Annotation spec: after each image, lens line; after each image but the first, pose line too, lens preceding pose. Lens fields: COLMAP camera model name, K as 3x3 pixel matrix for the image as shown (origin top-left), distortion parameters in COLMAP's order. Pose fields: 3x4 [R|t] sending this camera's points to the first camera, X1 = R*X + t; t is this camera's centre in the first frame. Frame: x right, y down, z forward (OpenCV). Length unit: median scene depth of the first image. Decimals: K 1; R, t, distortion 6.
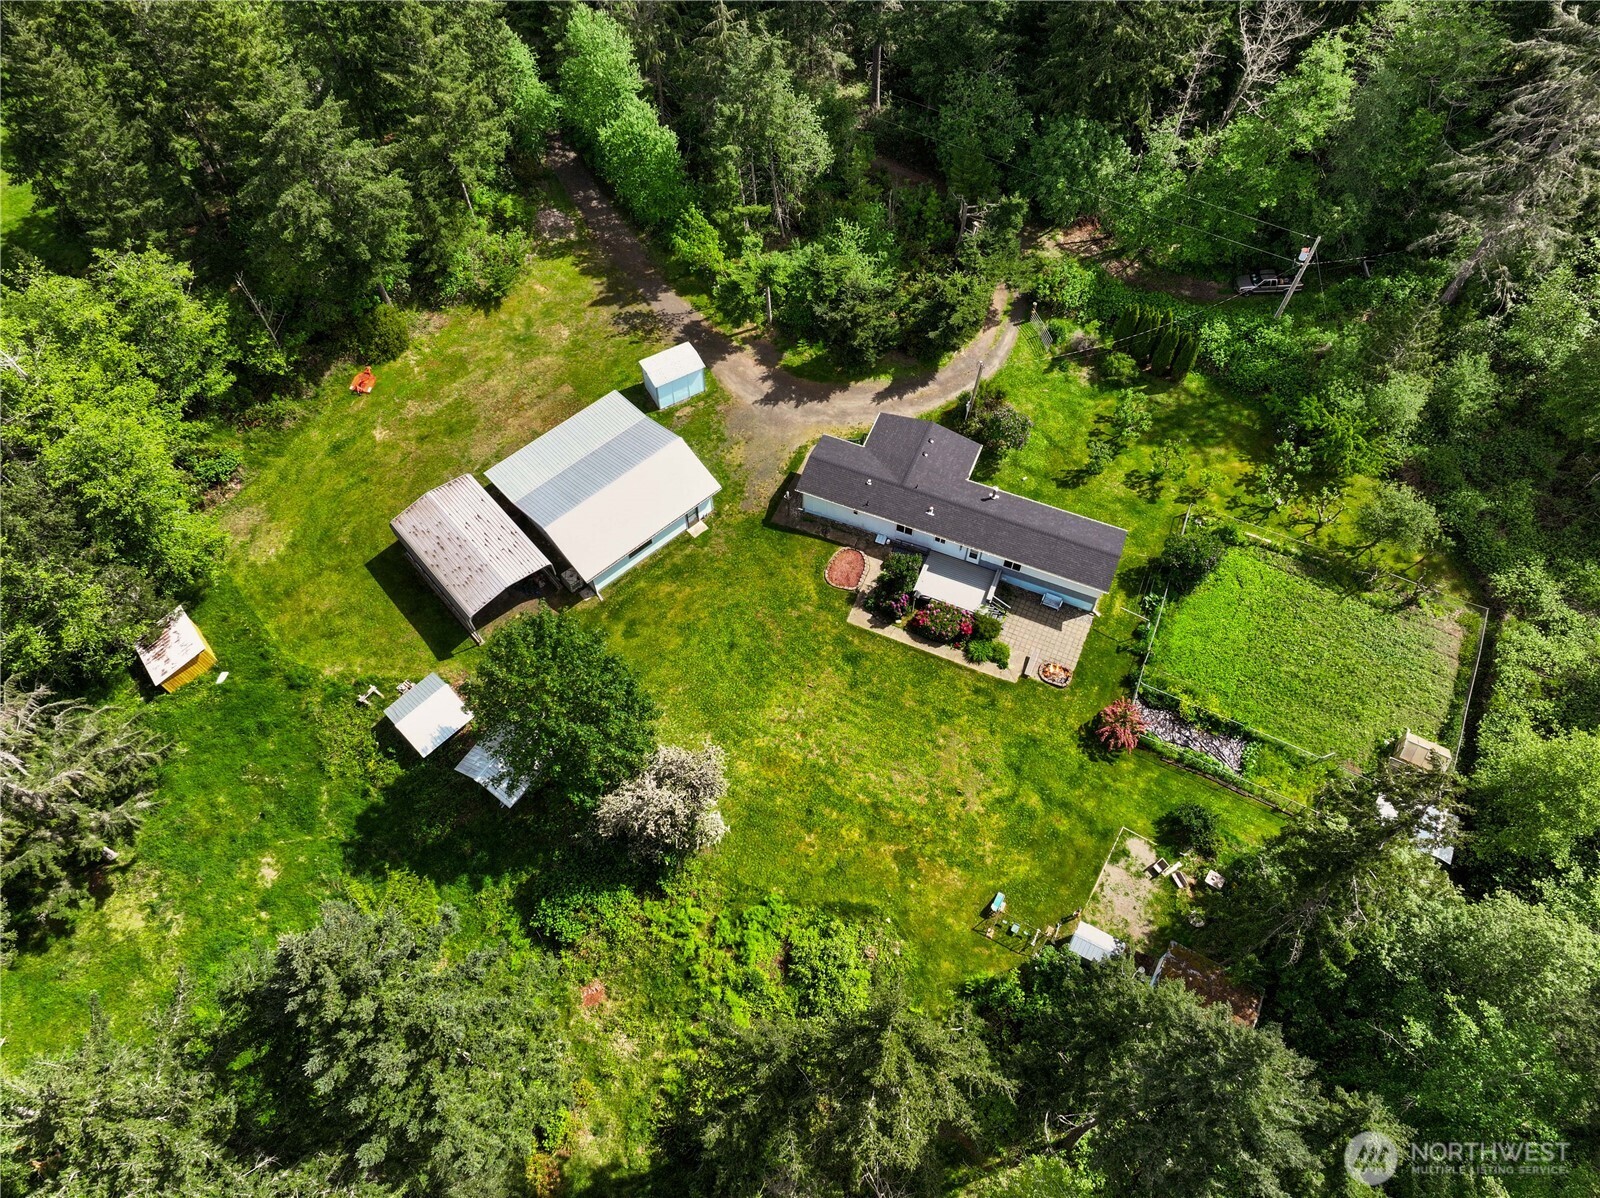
lens RADIAL K [[1138.1, 0, 802.6], [0, 1138.1, 593.3], [0, 0, 1]] dist [-0.005760, 0.016035]
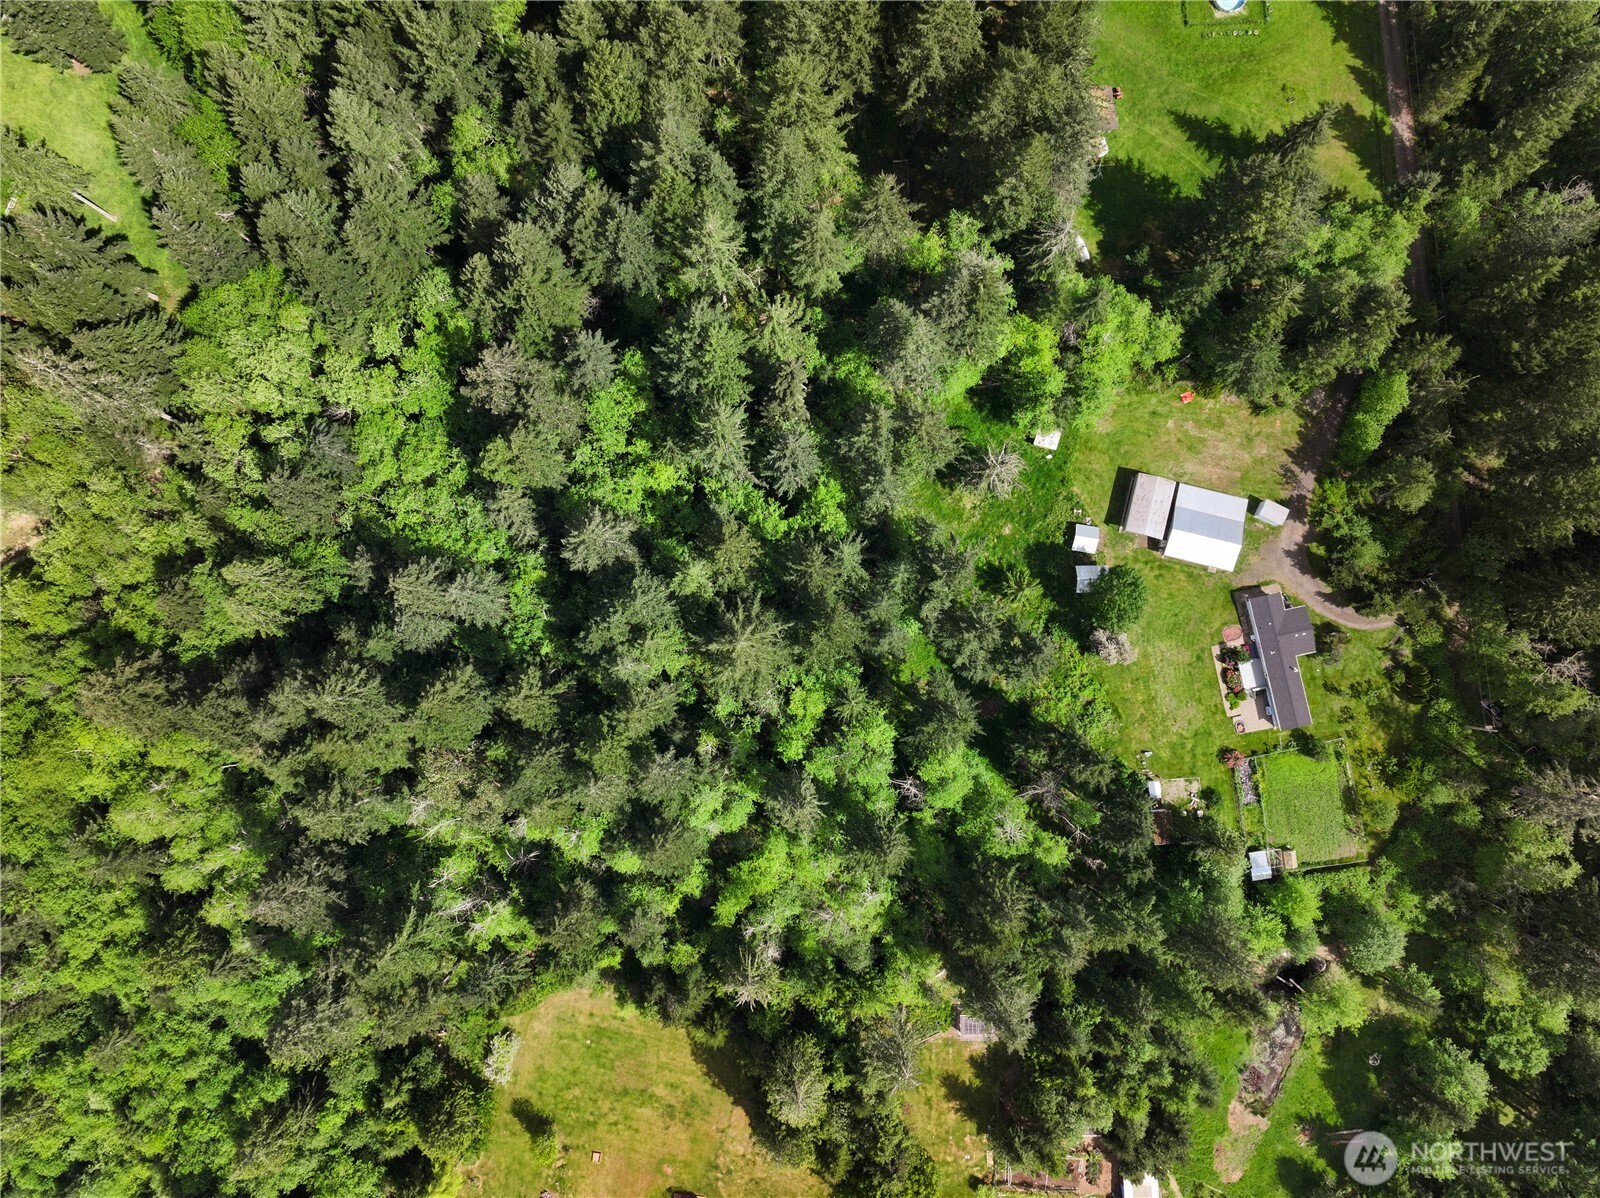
lens RADIAL K [[1138.1, 0, 802.6], [0, 1138.1, 593.3], [0, 0, 1]] dist [-0.005760, 0.016035]
pose [[0.564227, 0.823913, -0.053057, -0.431463], [-0.705029, 0.514260, 0.488334, -0.620890], [0.429630, -0.238125, 0.871042, -1.527667]]
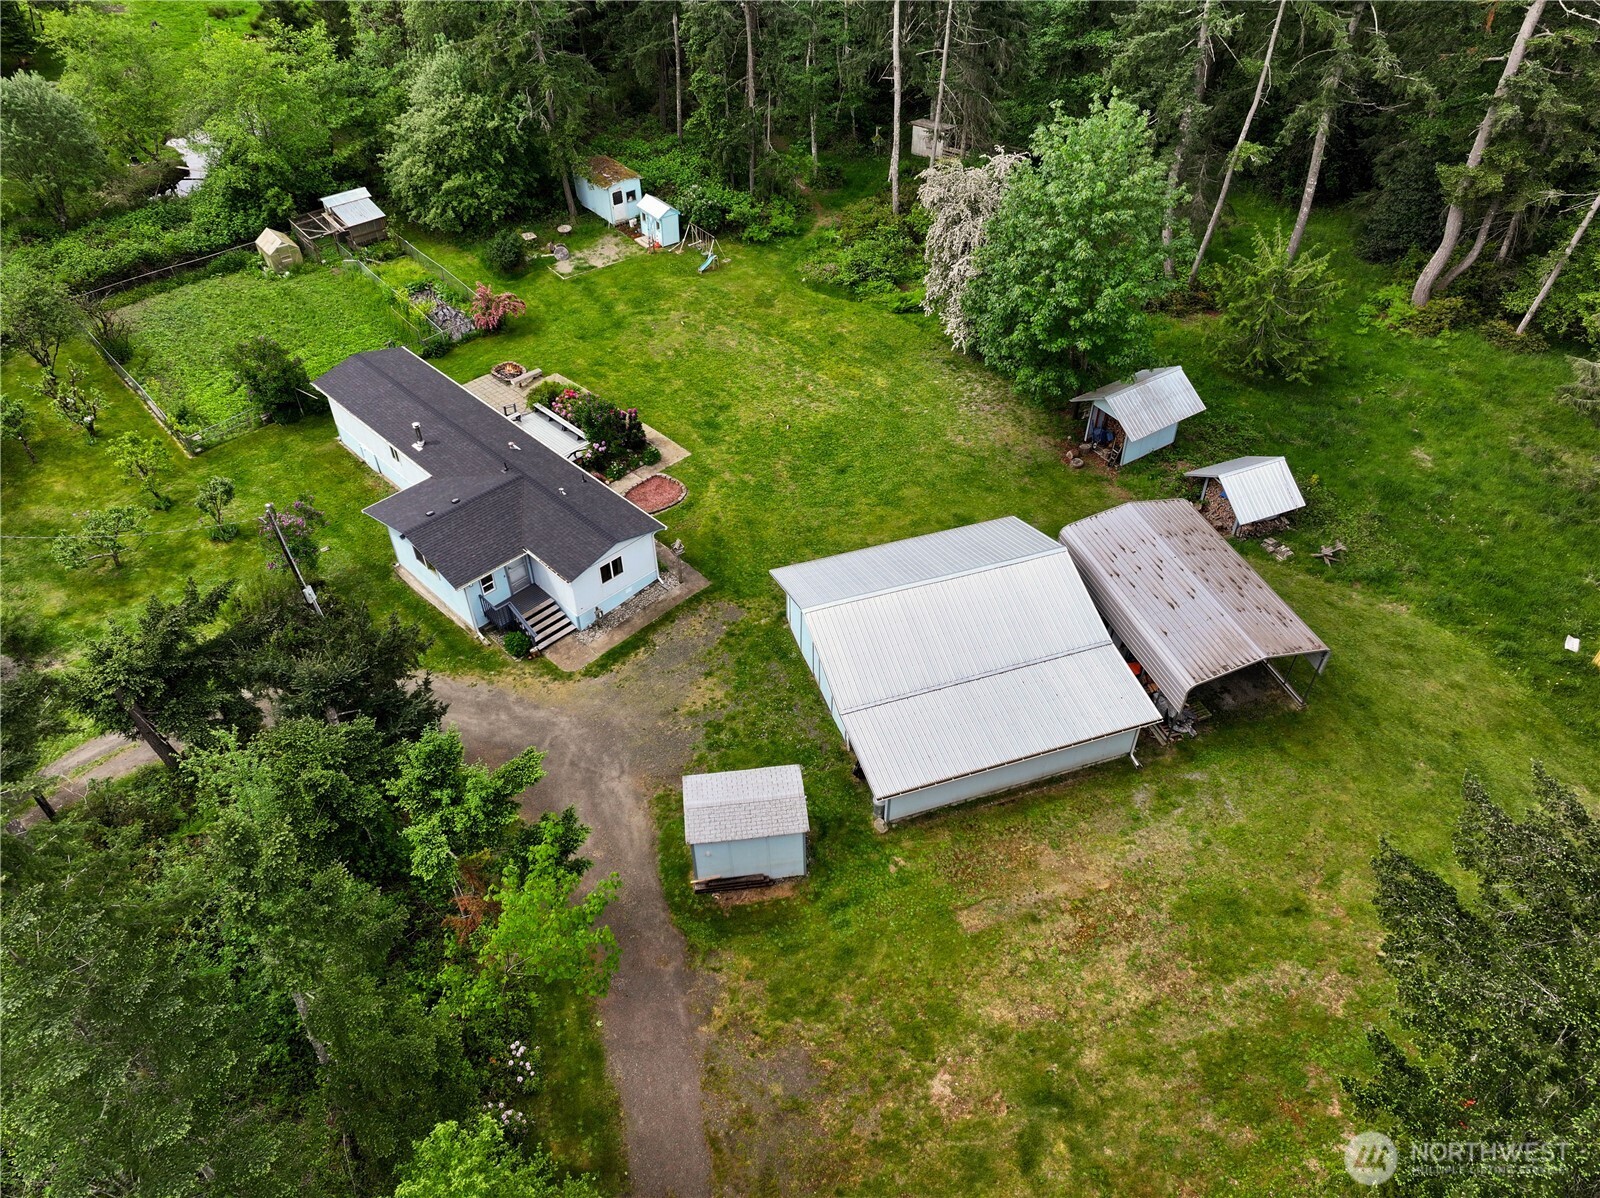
lens RADIAL K [[1138.1, 0, 802.6], [0, 1138.1, 593.3], [0, 0, 1]] dist [-0.005760, 0.016035]
pose [[-0.924063, -0.250756, 0.288495, -0.276731], [0.329161, -0.138324, 0.934087, -0.683812], [-0.194323, 0.958117, 0.210359, 0.913885]]
